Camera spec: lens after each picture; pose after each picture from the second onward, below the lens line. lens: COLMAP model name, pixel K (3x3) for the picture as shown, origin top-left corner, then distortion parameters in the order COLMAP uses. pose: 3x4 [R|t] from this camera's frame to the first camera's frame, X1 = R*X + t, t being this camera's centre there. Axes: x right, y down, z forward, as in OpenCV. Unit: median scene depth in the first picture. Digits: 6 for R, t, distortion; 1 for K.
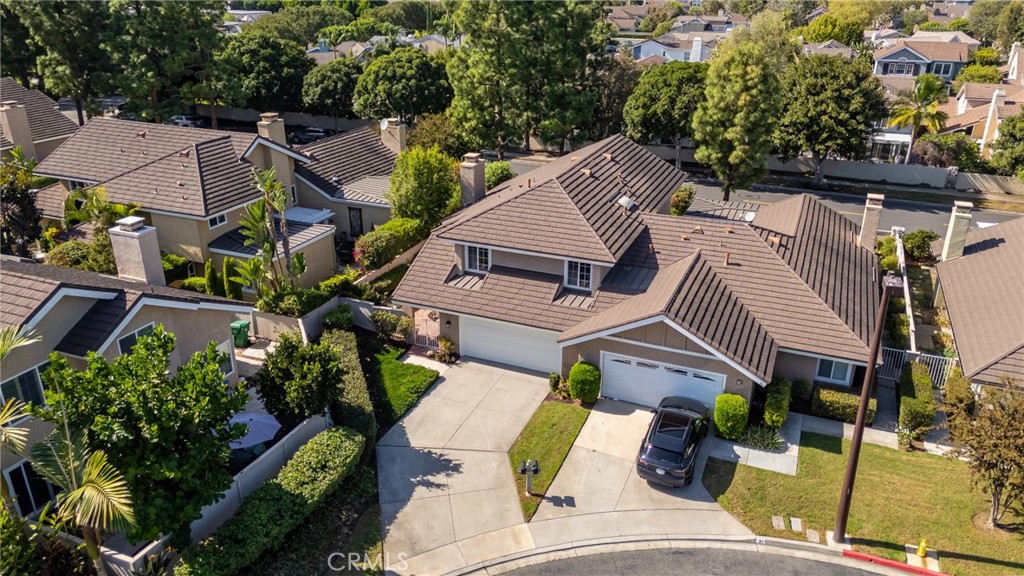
lens RADIAL K [[758.9, 0, 523.9], [0, 758.9, 288.6], [0, 0, 1]] dist [0.004445, -0.001133]
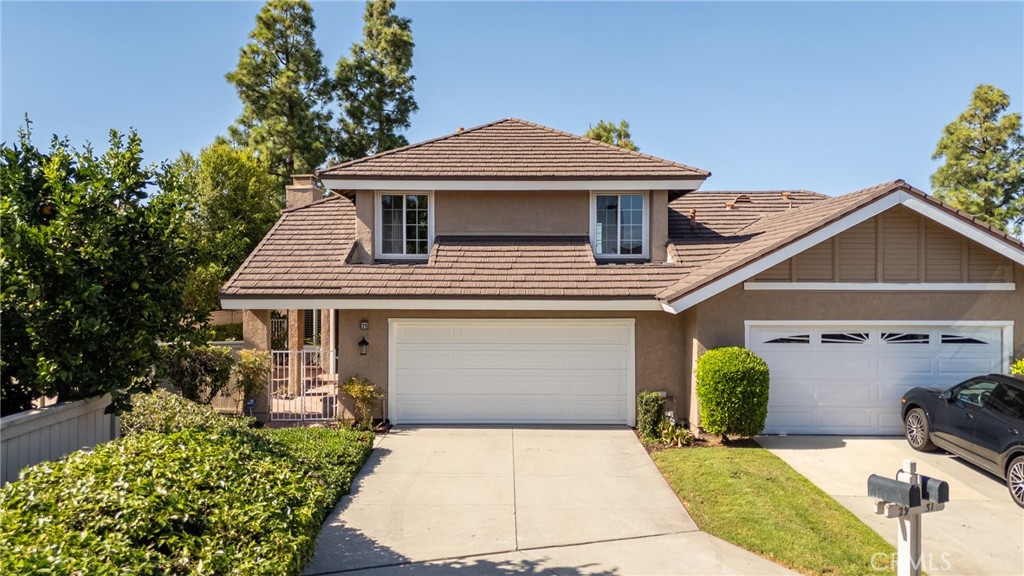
lens RADIAL K [[758.9, 0, 523.9], [0, 758.9, 288.6], [0, 0, 1]] dist [0.004445, -0.001133]
pose [[0.939824, -0.061654, 0.336049, -0.160481], [0.178836, 0.926849, -0.330103, 0.177496], [-0.291115, 0.370336, 0.882101, 0.595235]]
